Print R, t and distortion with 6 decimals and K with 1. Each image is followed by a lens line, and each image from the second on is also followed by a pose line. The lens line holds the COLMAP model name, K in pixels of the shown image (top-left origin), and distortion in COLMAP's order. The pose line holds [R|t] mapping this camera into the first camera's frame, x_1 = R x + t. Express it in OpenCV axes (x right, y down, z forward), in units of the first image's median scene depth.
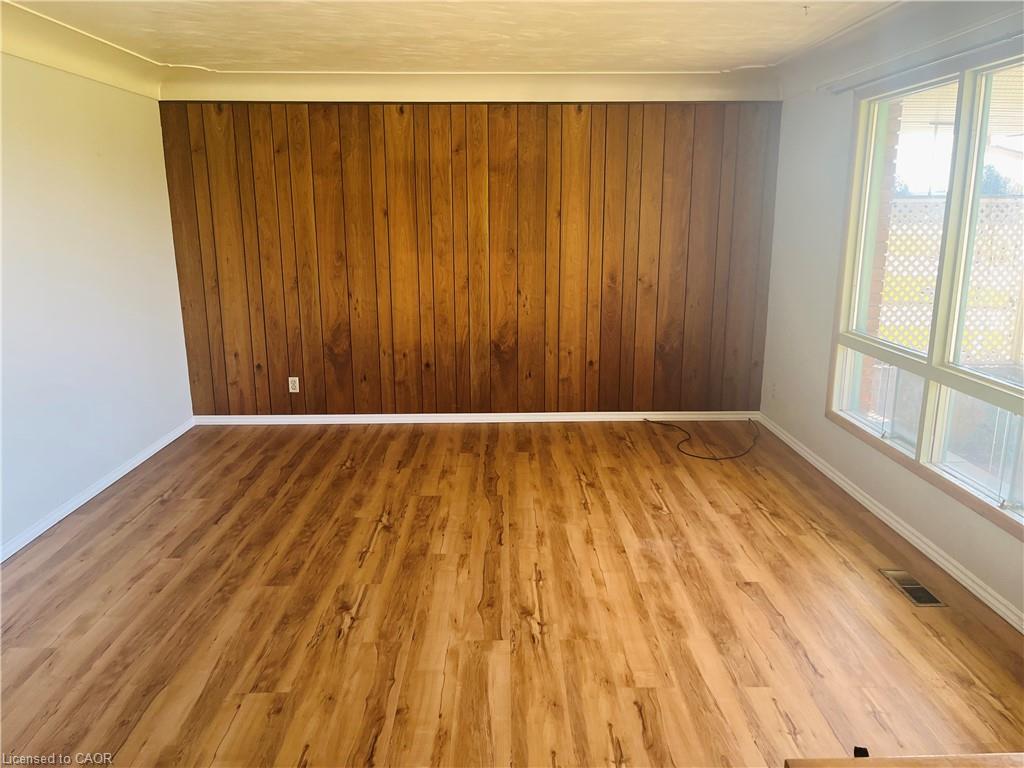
lens RADIAL K [[771.5, 0, 517.2], [0, 771.5, 387.0], [0, 0, 1]] dist [0.082088, -0.120396]
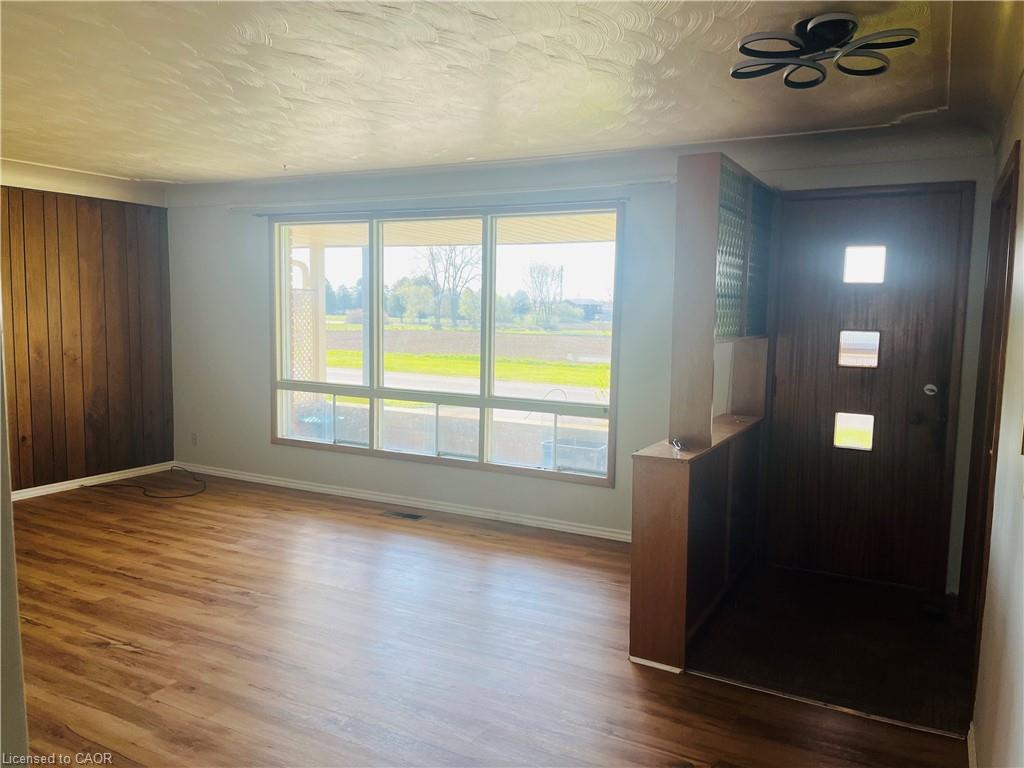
lens RADIAL K [[771.5, 0, 517.2], [0, 771.5, 387.0], [0, 0, 1]] dist [0.082088, -0.120396]
pose [[0.479512, -0.076165, 0.874223, -0.577768], [0.173158, 0.984851, -0.009174, 0.027555], [-0.860282, 0.155777, 0.485437, -0.051133]]
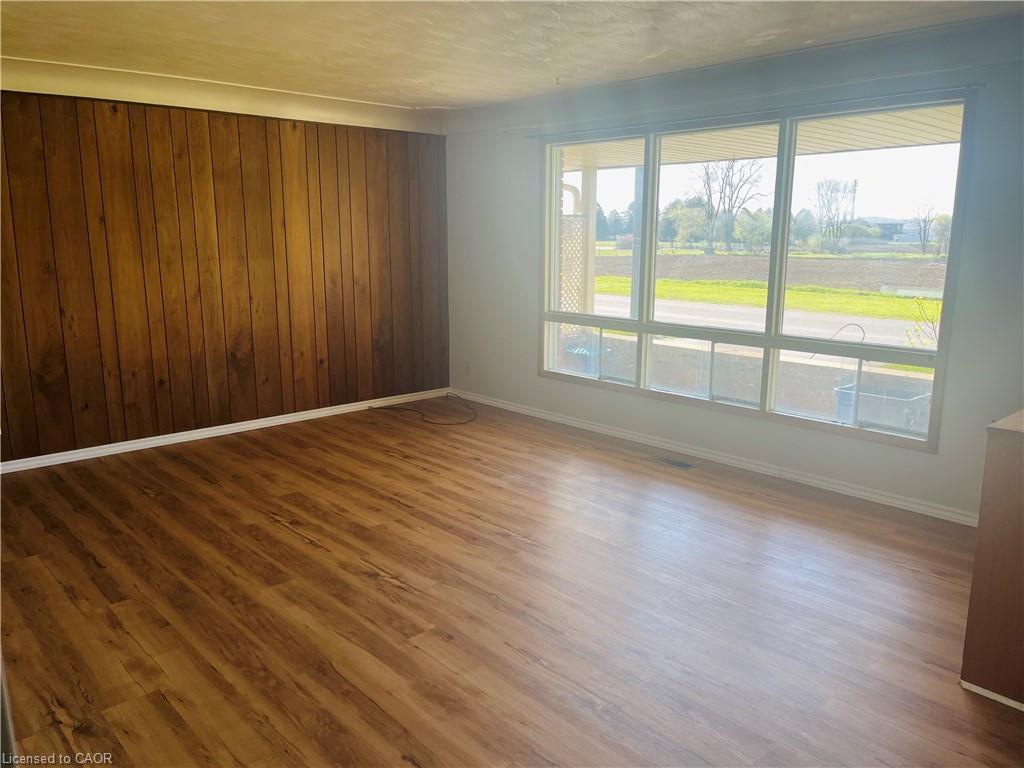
lens RADIAL K [[771.5, 0, 517.2], [0, 771.5, 387.0], [0, 0, 1]] dist [0.082088, -0.120396]
pose [[0.745767, -0.126917, 0.654006, -0.501611], [0.141350, 0.989479, 0.030837, 0.010821], [-0.651039, 0.069446, 0.755861, 0.013375]]
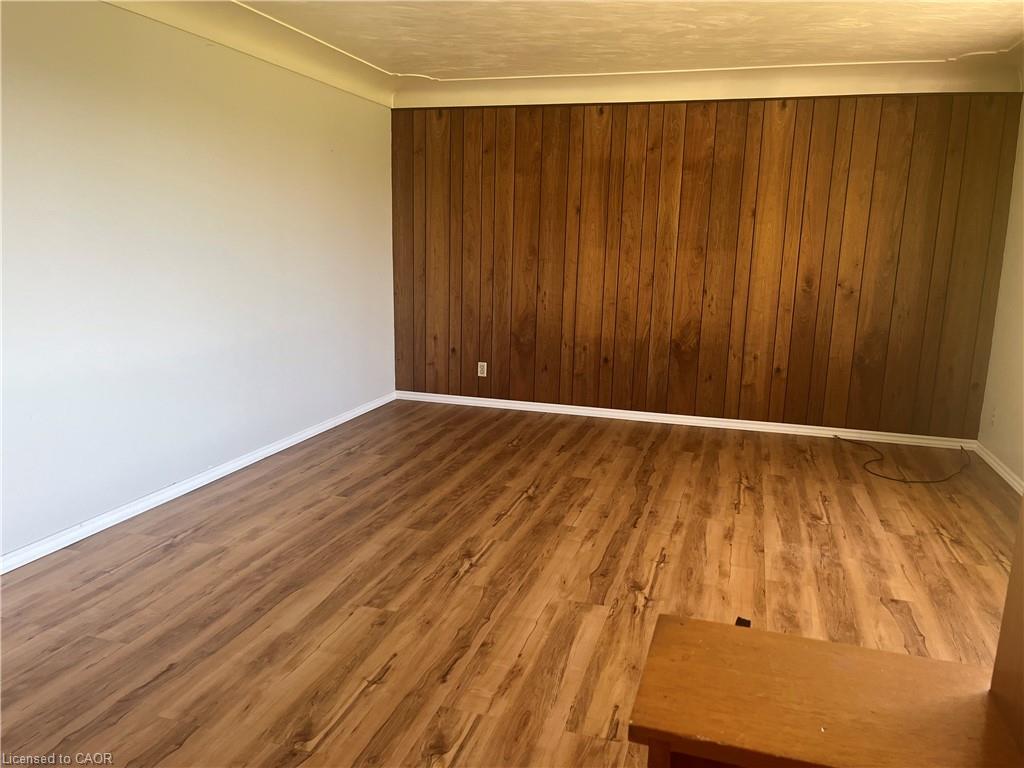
lens RADIAL K [[770.0, 0, 512.0], [0, 770.0, 384.0], [0, 0, 1]] dist [0.058578, -0.085162]
pose [[0.950252, 0.082402, -0.300386, 0.088809], [-0.093575, 0.995347, -0.022976, 0.046297], [0.297095, 0.049942, 0.953541, 0.000351]]
